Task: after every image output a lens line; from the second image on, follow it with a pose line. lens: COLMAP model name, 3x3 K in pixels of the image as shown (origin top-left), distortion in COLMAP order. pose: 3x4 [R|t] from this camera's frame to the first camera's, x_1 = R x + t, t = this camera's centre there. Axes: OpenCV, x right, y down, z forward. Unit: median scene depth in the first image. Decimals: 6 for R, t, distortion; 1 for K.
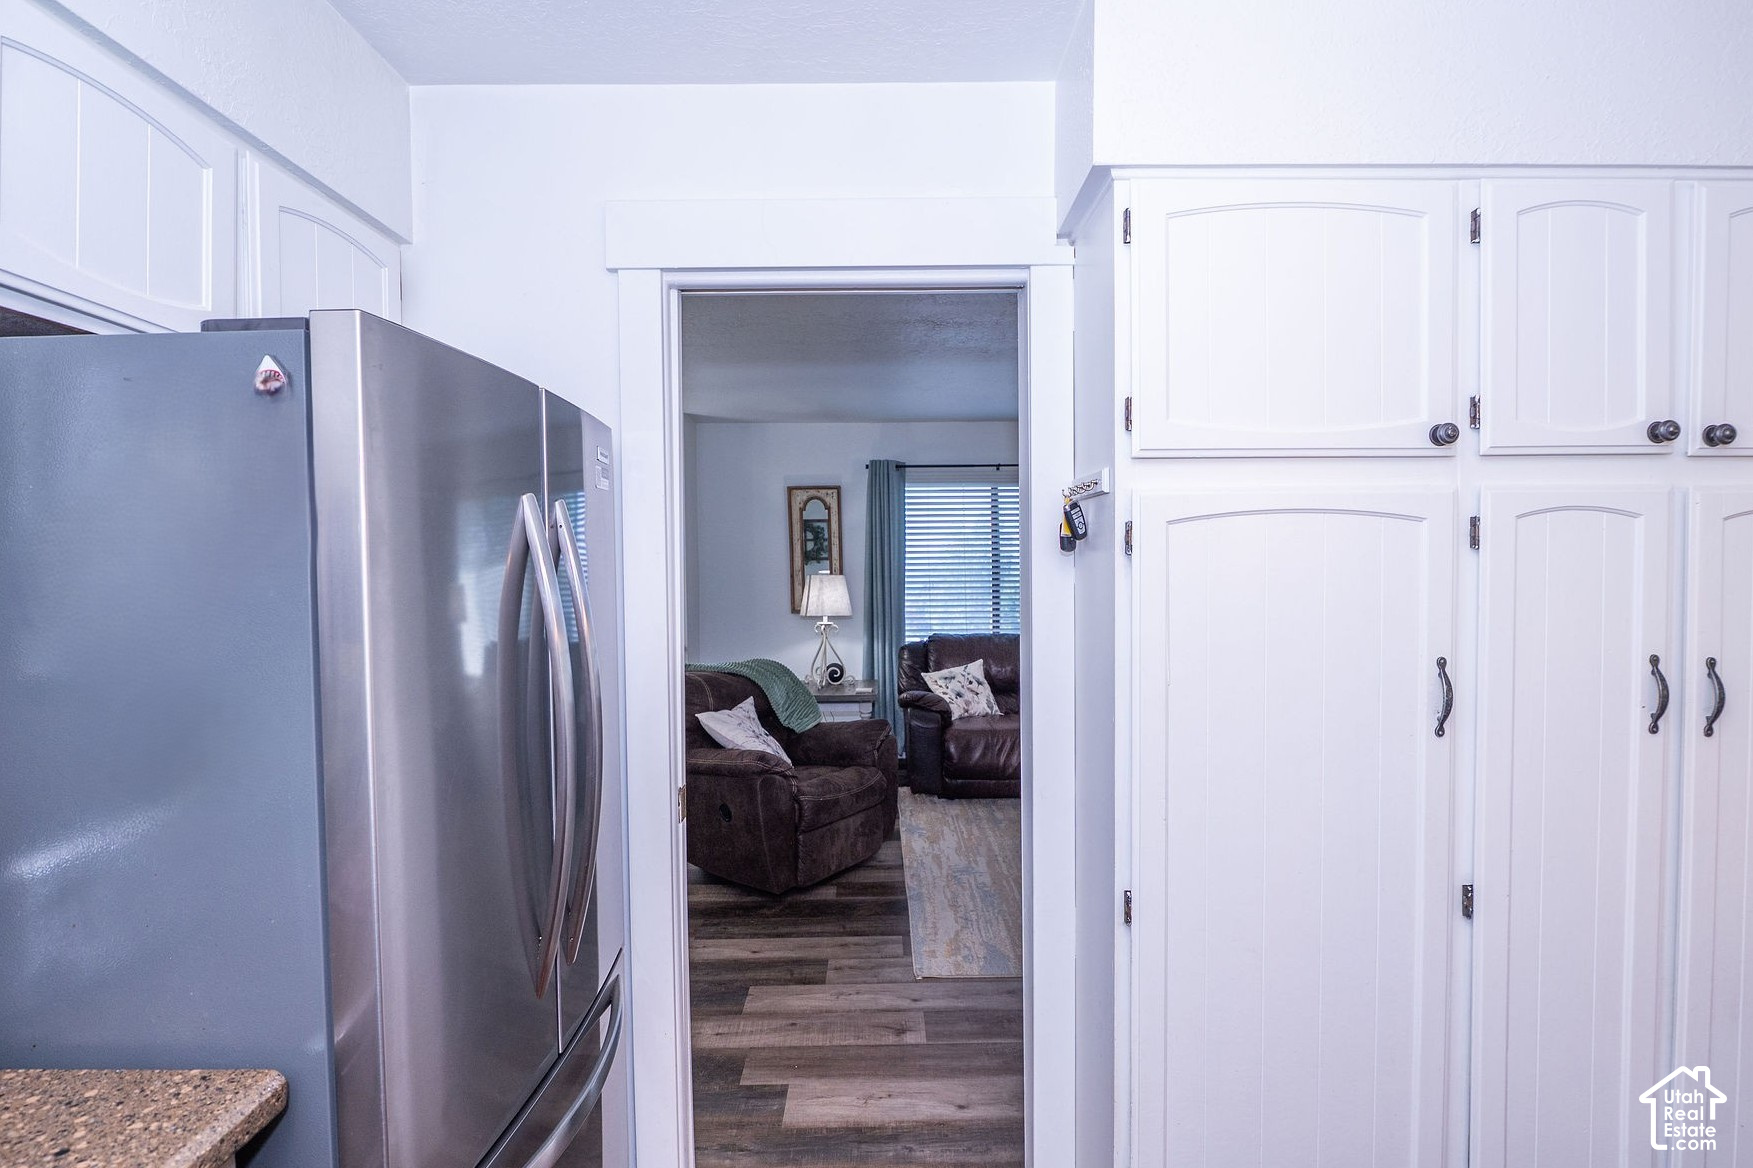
lens RADIAL K [[826.3, 0, 876.5], [0, 826.3, 584.0], [0, 0, 1]] dist [-0.000148, -0.000078]
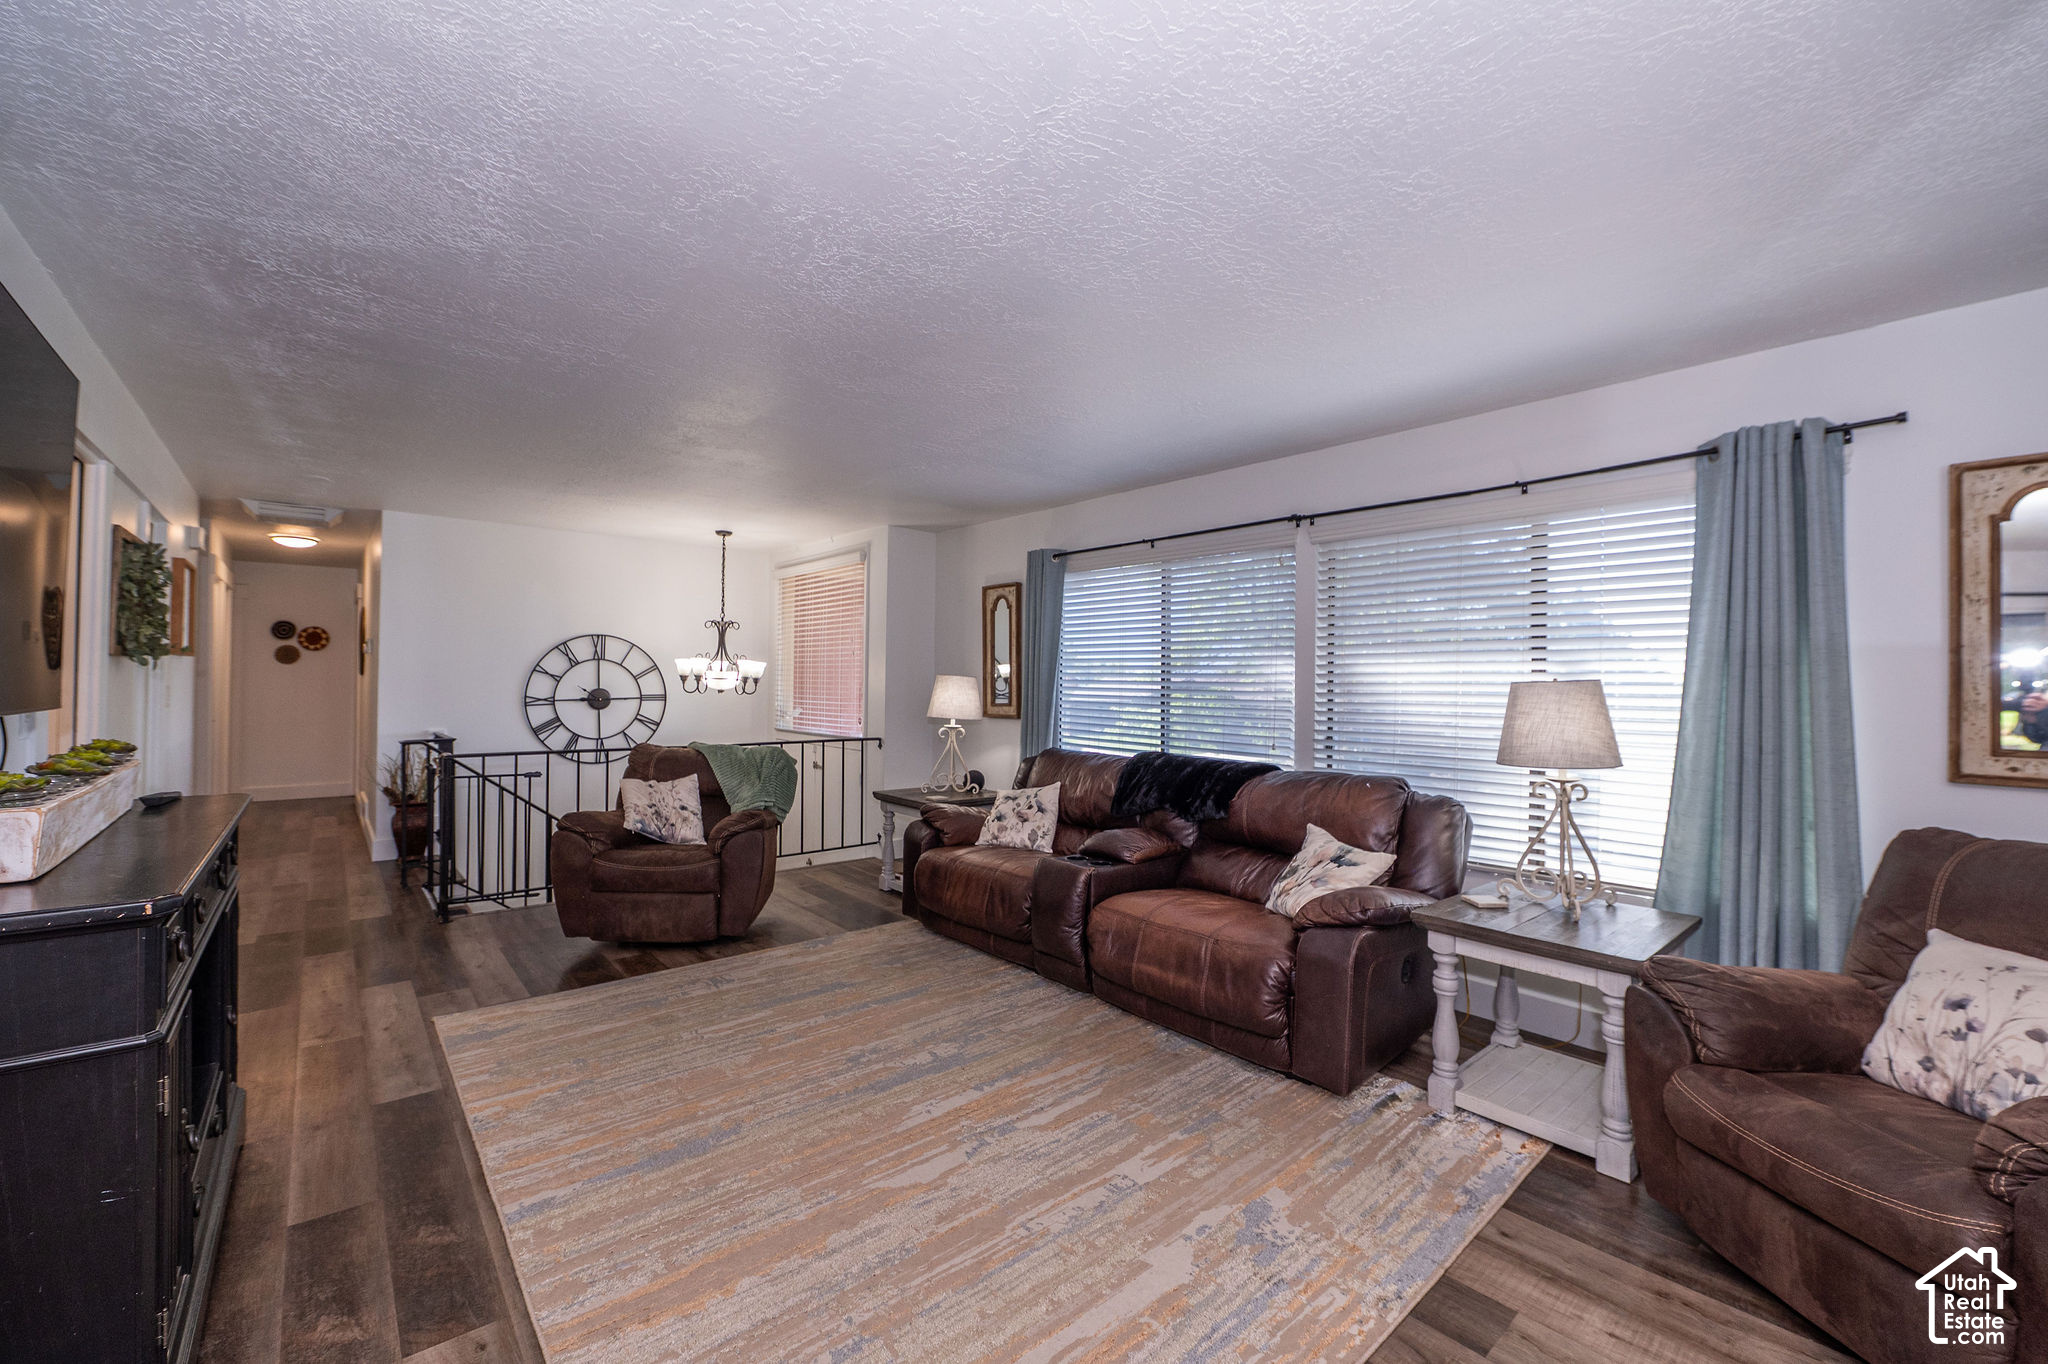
lens RADIAL K [[814.7, 0, 1031.5], [0, 814.7, 674.1], [0, 0, 1]] dist [-0.009732, -0.000158]
pose [[0.650079, 0.008697, -0.759817, 0.963881], [-0.037446, 0.999086, -0.020602, 0.004196], [0.758944, 0.041845, 0.649811, 0.612552]]
